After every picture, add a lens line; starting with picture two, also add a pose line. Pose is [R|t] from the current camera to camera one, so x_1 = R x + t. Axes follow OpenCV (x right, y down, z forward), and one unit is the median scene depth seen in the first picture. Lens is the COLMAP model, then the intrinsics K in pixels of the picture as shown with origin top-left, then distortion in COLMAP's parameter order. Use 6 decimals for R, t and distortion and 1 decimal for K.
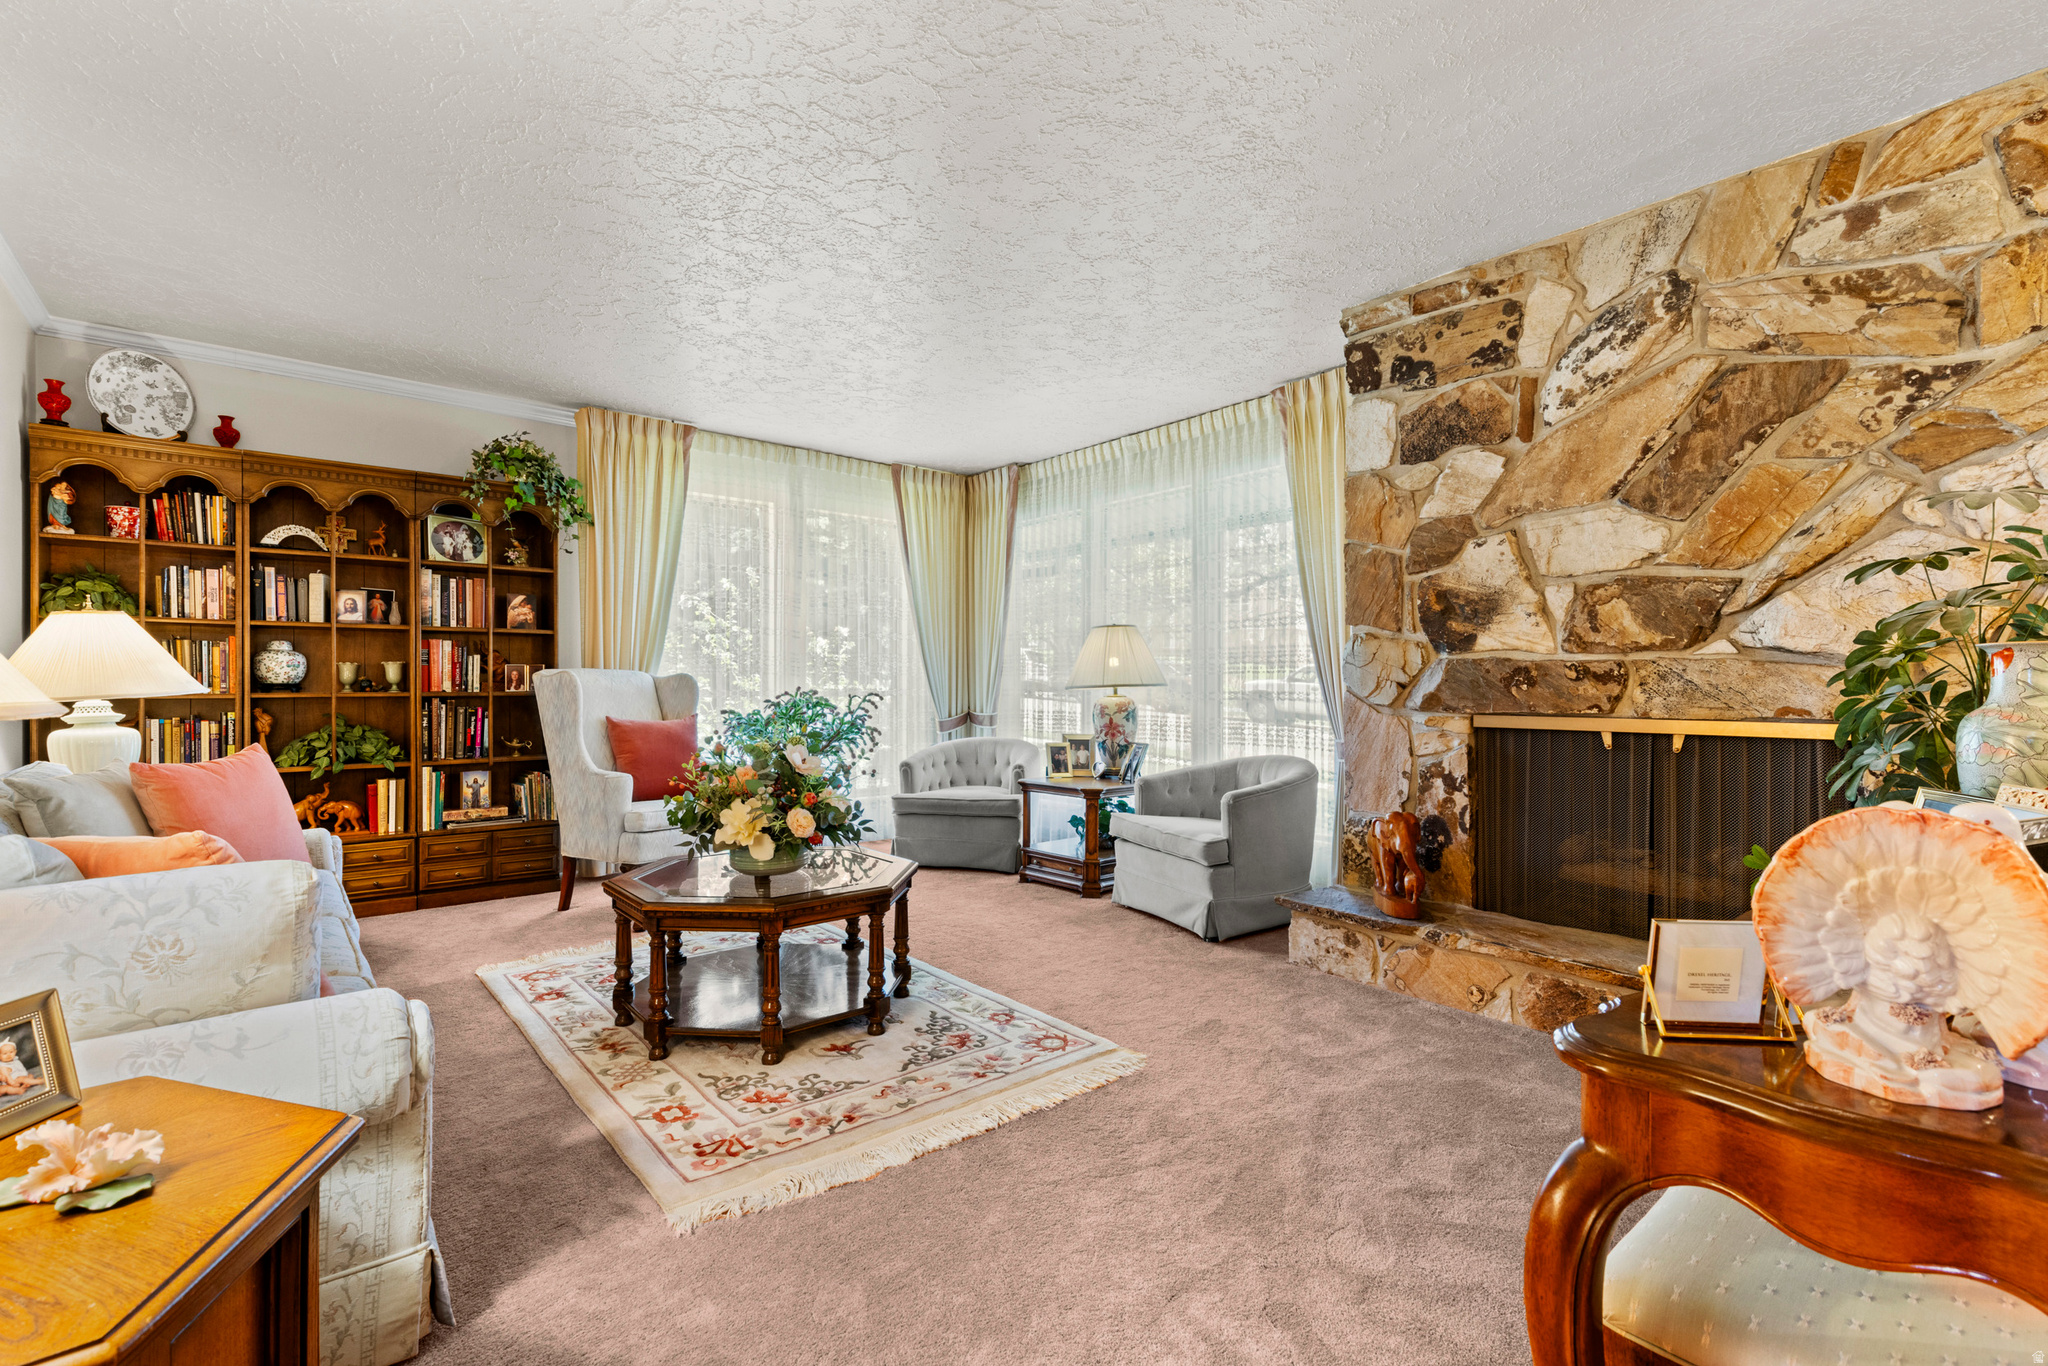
lens RADIAL K [[917.0, 0, 1018.1], [0, 917.0, 681.6], [0, 0, 1]] dist [0.005695, -0.000211]
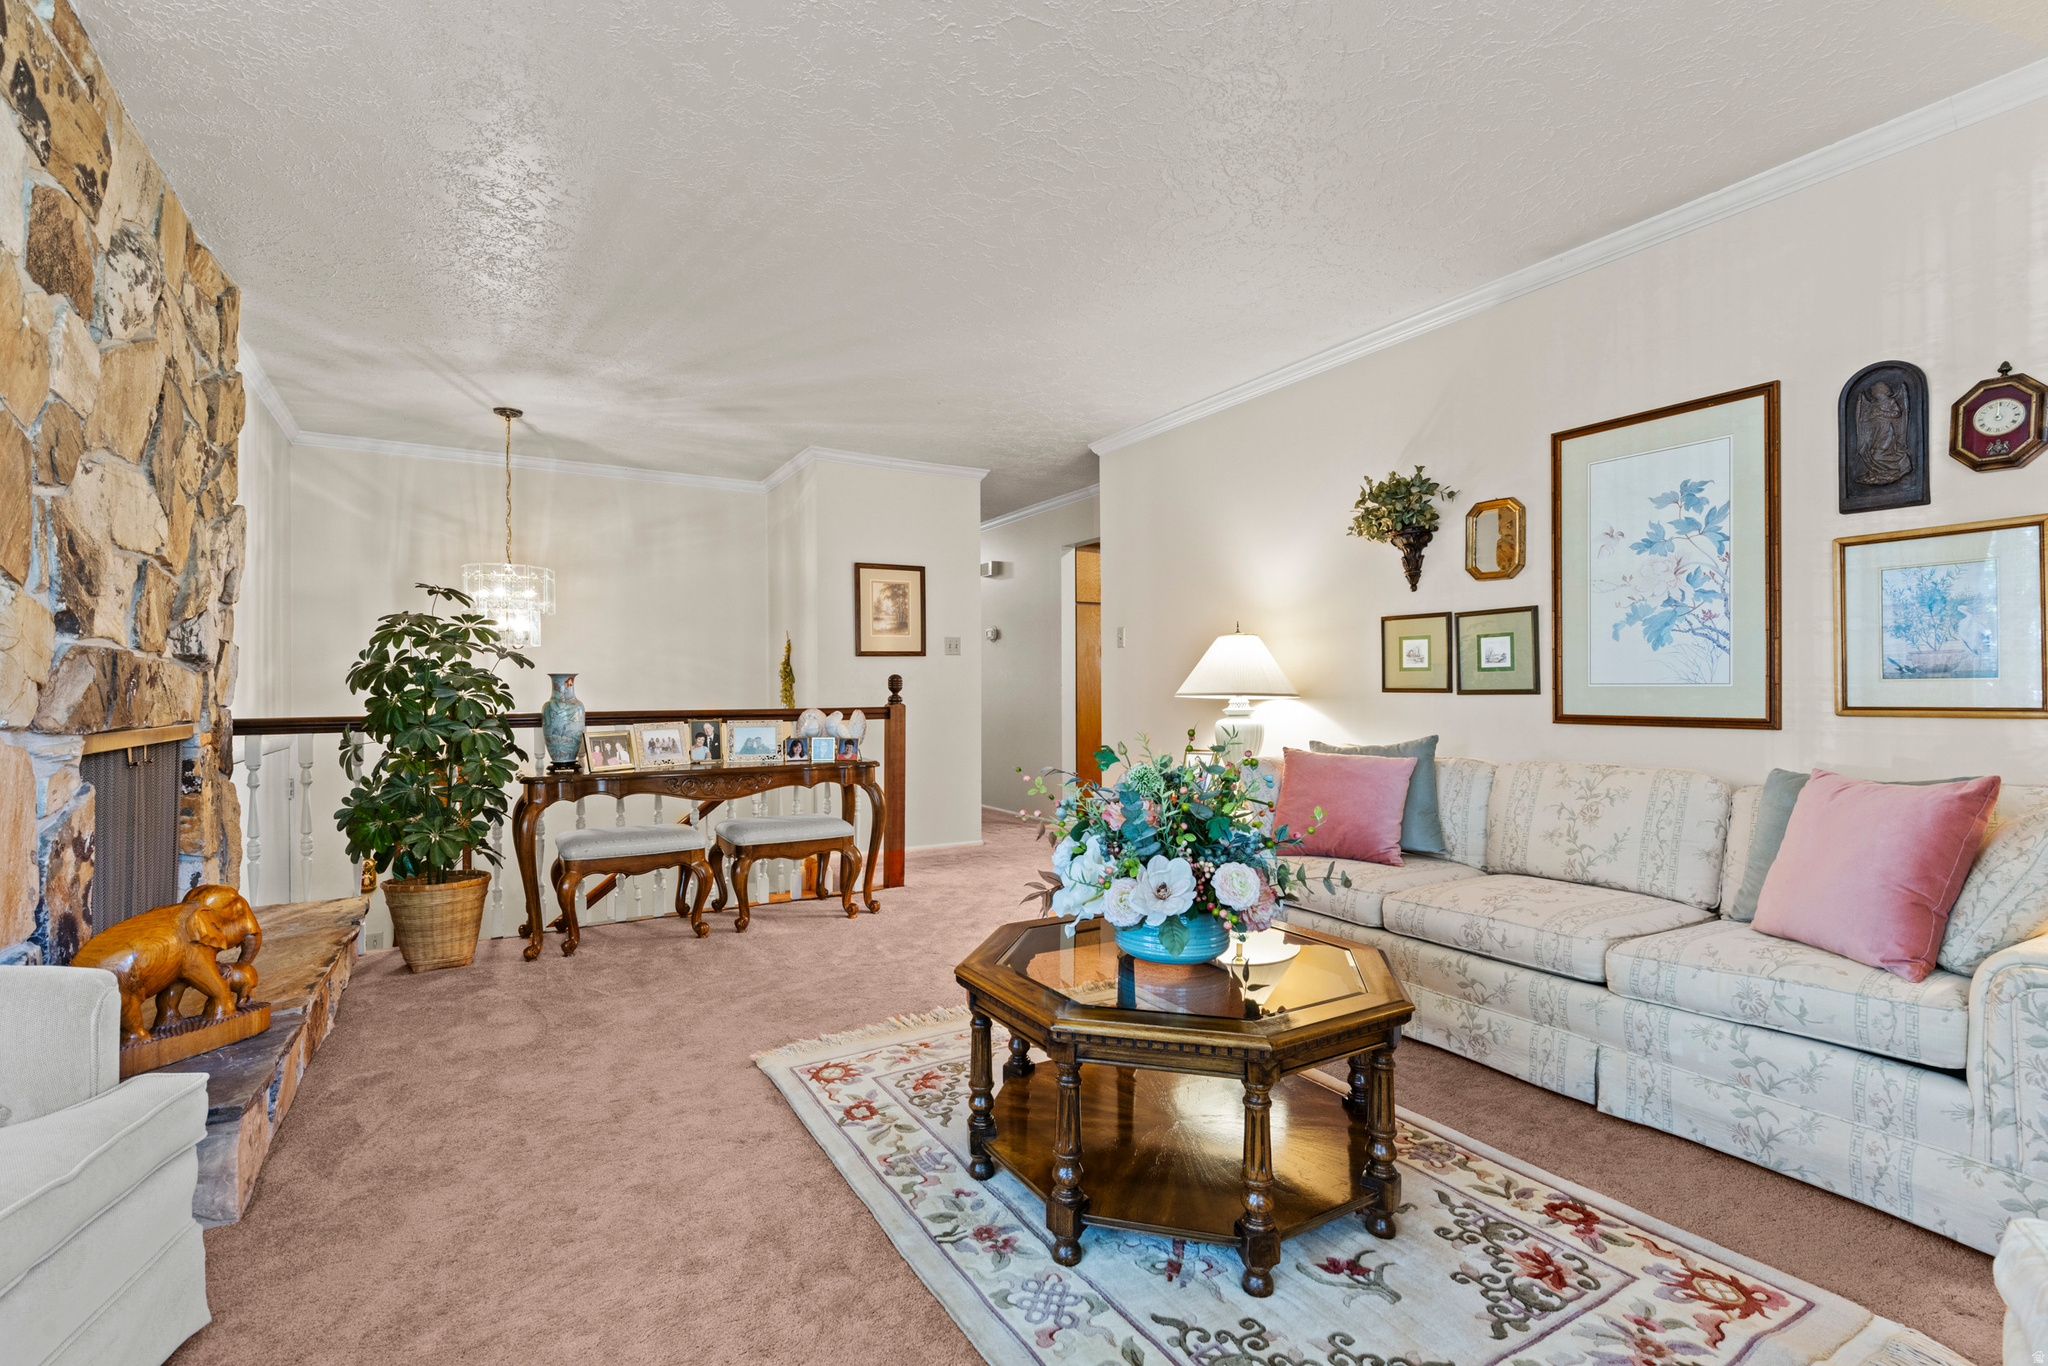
lens RADIAL K [[917.0, 0, 1014.5], [0, 917.0, 687.4], [0, 0, 1]] dist [0.005695, -0.000211]
pose [[-0.988439, 0.003613, 0.151577, -0.188013], [0.002465, 0.999967, -0.007756, 0.007922], [-0.151600, -0.007292, -0.988415, 1.237023]]
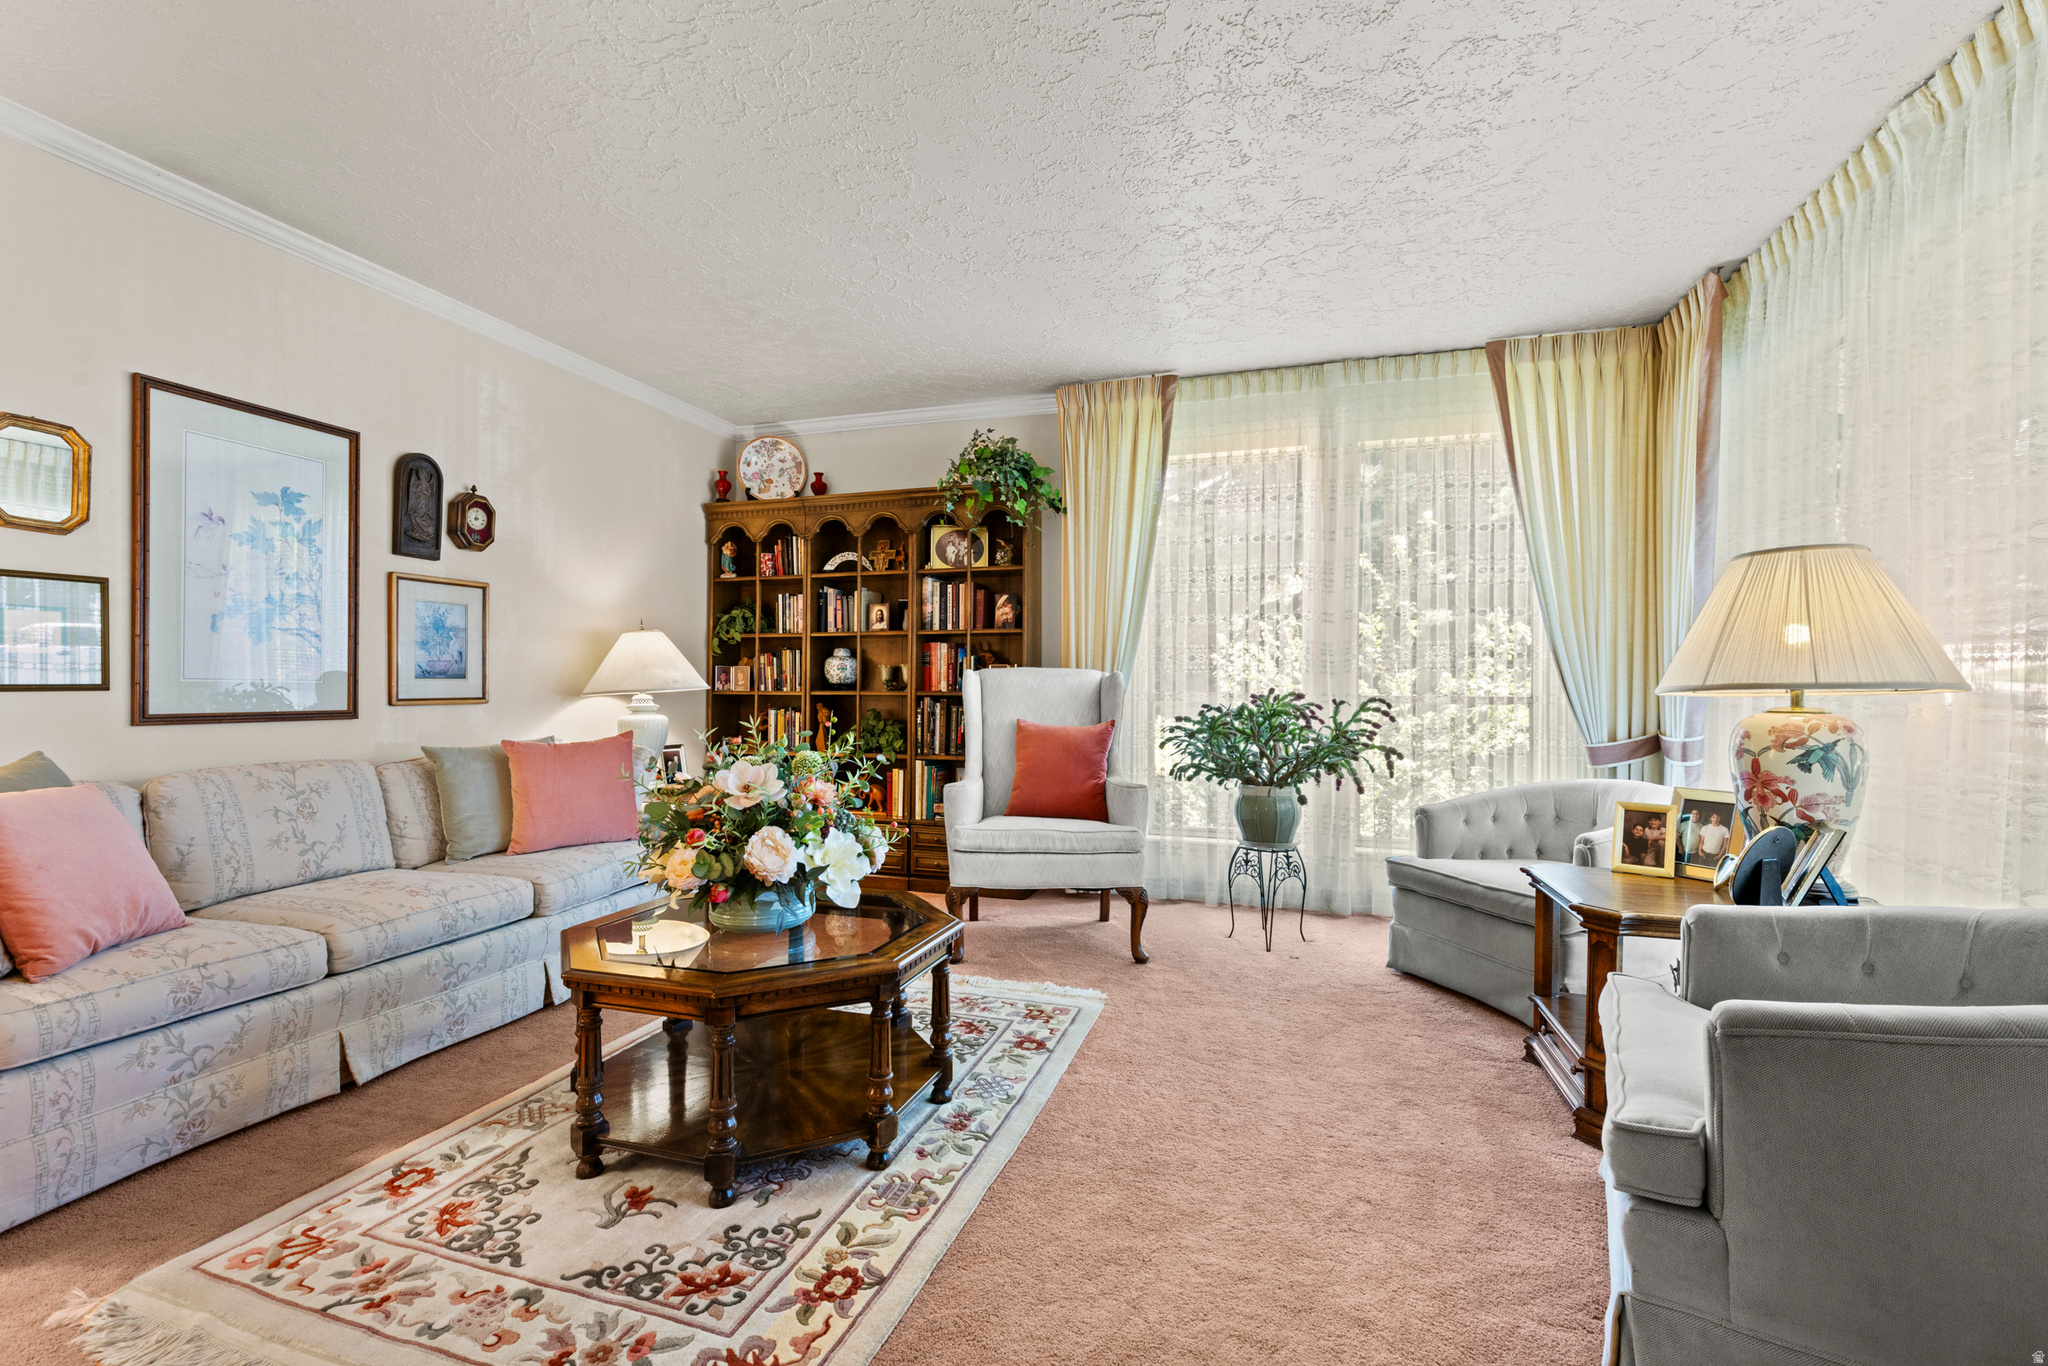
lens RADIAL K [[917.0, 0, 1008.9], [0, 917.0, 686.9], [0, 0, 1]] dist [0.005695, -0.000211]
pose [[0.526243, 0.001860, -0.850332, 0.355315], [-0.001180, 0.999998, 0.001457, 0.004807], [0.850333, 0.000237, 0.526244, 0.561425]]
